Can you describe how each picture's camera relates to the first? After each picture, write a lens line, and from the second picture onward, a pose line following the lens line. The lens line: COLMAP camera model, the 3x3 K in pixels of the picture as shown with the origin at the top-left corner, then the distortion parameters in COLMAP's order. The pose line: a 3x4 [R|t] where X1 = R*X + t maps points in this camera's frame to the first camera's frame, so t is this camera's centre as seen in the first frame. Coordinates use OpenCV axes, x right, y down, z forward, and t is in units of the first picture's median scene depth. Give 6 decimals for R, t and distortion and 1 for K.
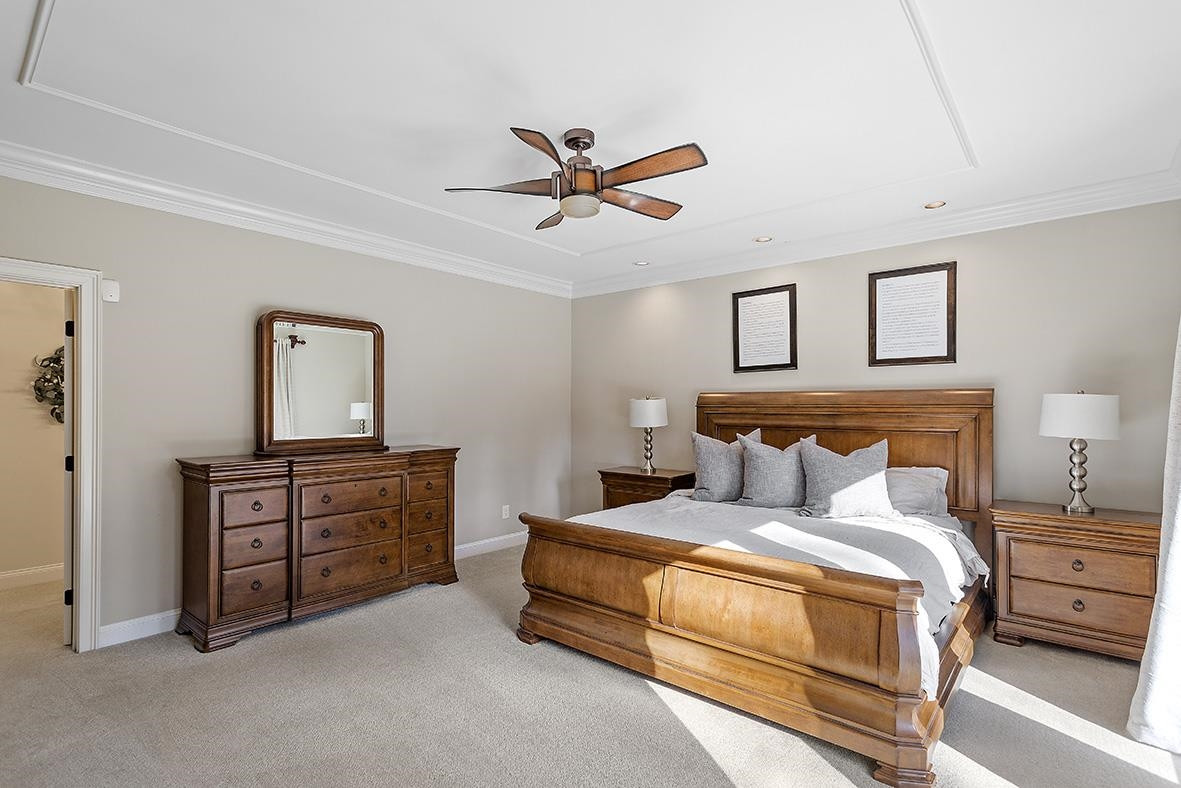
lens RADIAL K [[571.0, 0, 578.6], [0, 571.0, 401.7], [0, 0, 1]] dist [-0.004200, -0.000017]
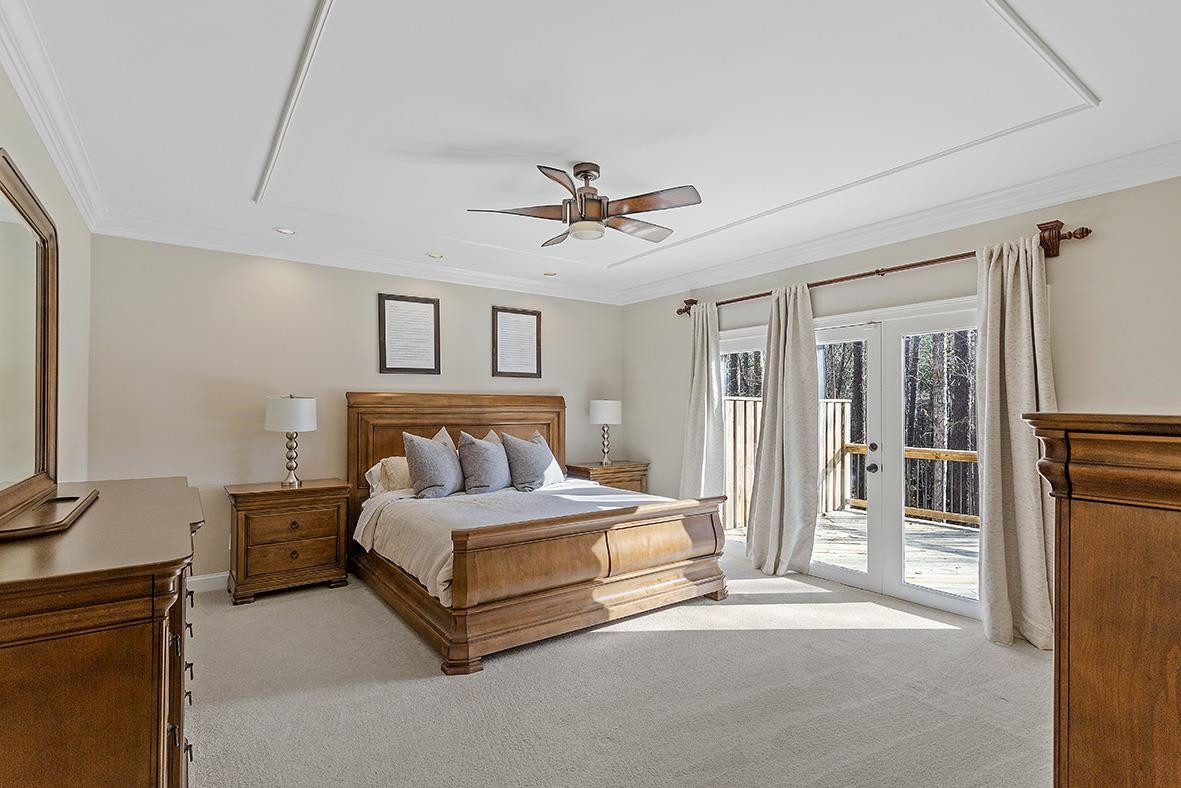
lens RADIAL K [[571.0, 0, 580.2], [0, 571.0, 399.7], [0, 0, 1]] dist [-0.004200, -0.000017]
pose [[0.229102, 0.013848, 0.973304, -0.787350], [-0.009924, 0.999880, -0.011890, 0.005755], [-0.973352, -0.006935, 0.229212, 0.544082]]
